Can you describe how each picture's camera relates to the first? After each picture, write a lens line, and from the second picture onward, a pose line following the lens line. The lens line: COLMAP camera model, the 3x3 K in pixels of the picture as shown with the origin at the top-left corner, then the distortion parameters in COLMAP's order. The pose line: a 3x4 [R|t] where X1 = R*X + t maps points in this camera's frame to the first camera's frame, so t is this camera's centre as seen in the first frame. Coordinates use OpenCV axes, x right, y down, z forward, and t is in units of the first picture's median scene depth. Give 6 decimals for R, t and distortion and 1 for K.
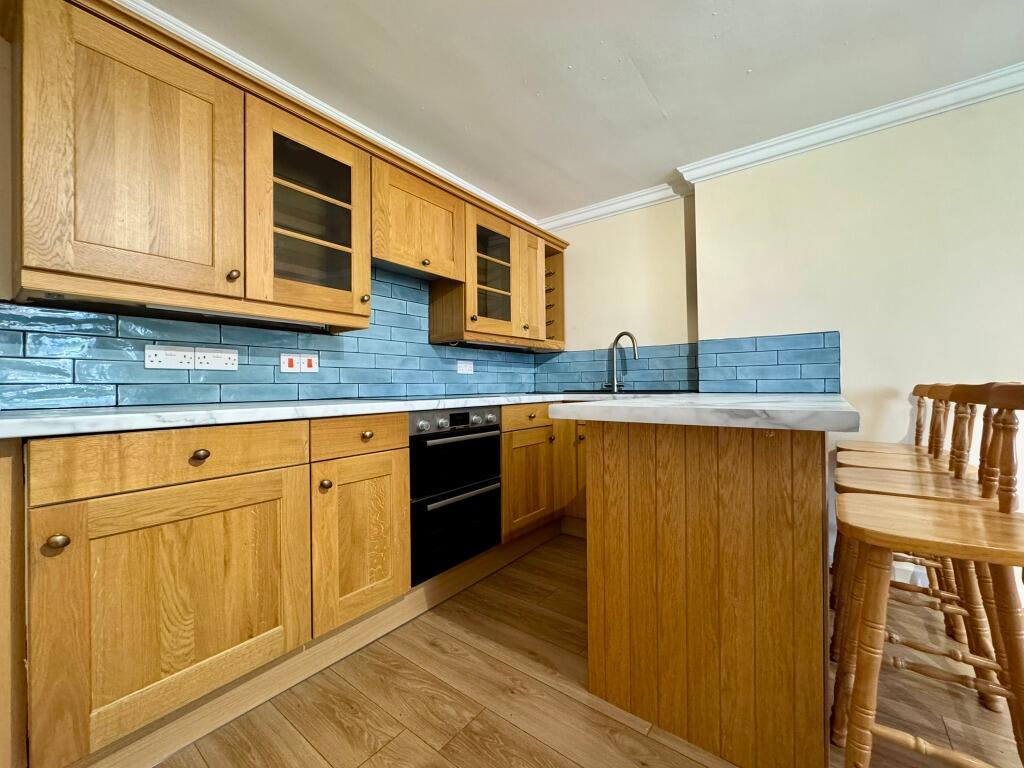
lens RADIAL K [[411.8, 0, 508.0], [0, 411.8, 385.2], [0, 0, 1]] dist [-0.001080, -0.001295]
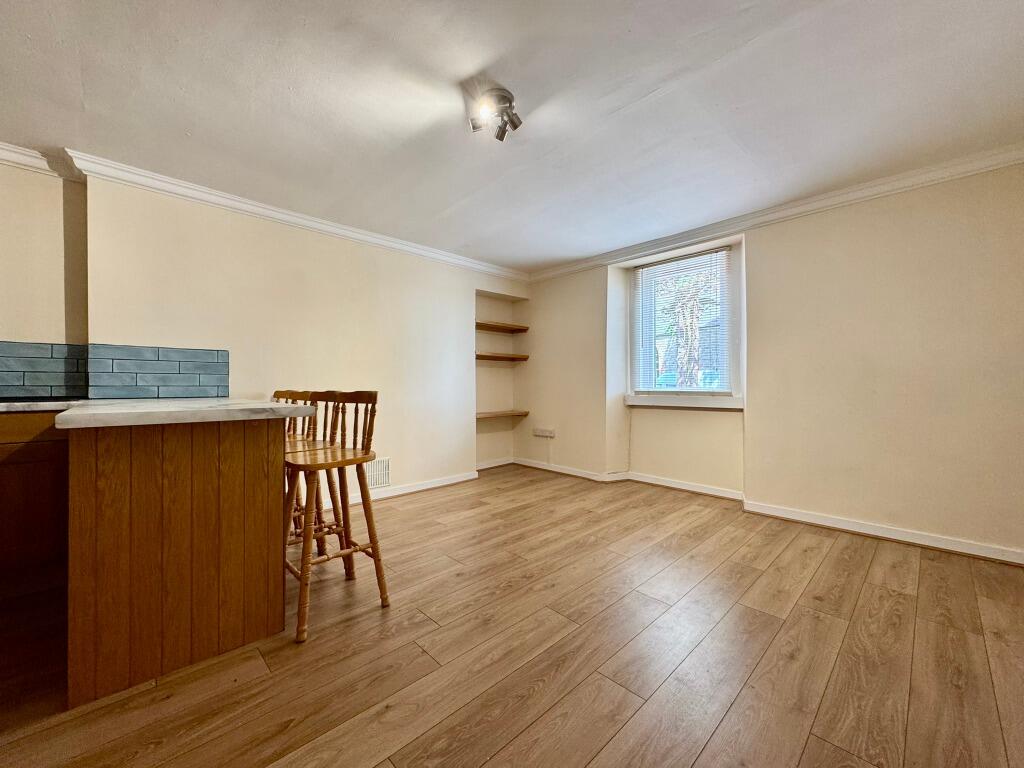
lens RADIAL K [[411.8, 0, 513.6], [0, 411.8, 383.8], [0, 0, 1]] dist [-0.001080, -0.001295]
pose [[0.141819, 0.013859, 0.989796, -0.360396], [-0.003333, 0.999903, -0.013523, -0.008070], [-0.989887, -0.001381, 0.141851, -0.100075]]
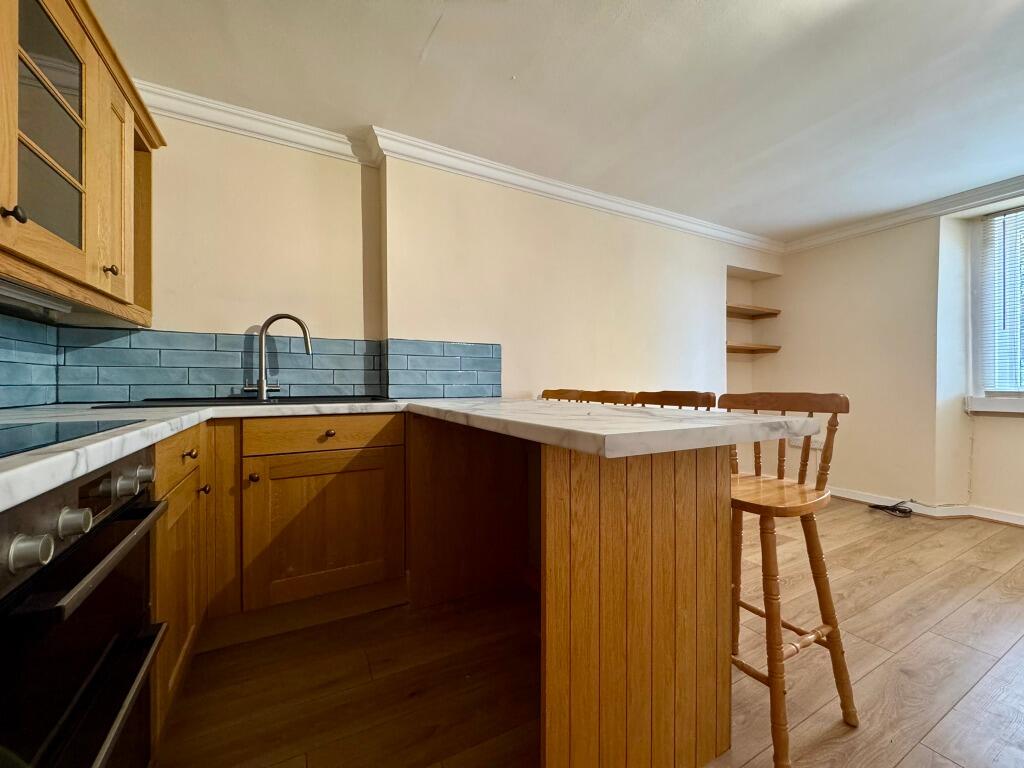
lens RADIAL K [[411.8, 0, 512.7], [0, 411.8, 383.1], [0, 0, 1]] dist [-0.001080, -0.001295]
pose [[0.406653, 0.009831, 0.913530, -0.245444], [-0.005582, 0.999950, -0.008277, -0.009875], [-0.913566, -0.001734, 0.406687, 0.455168]]
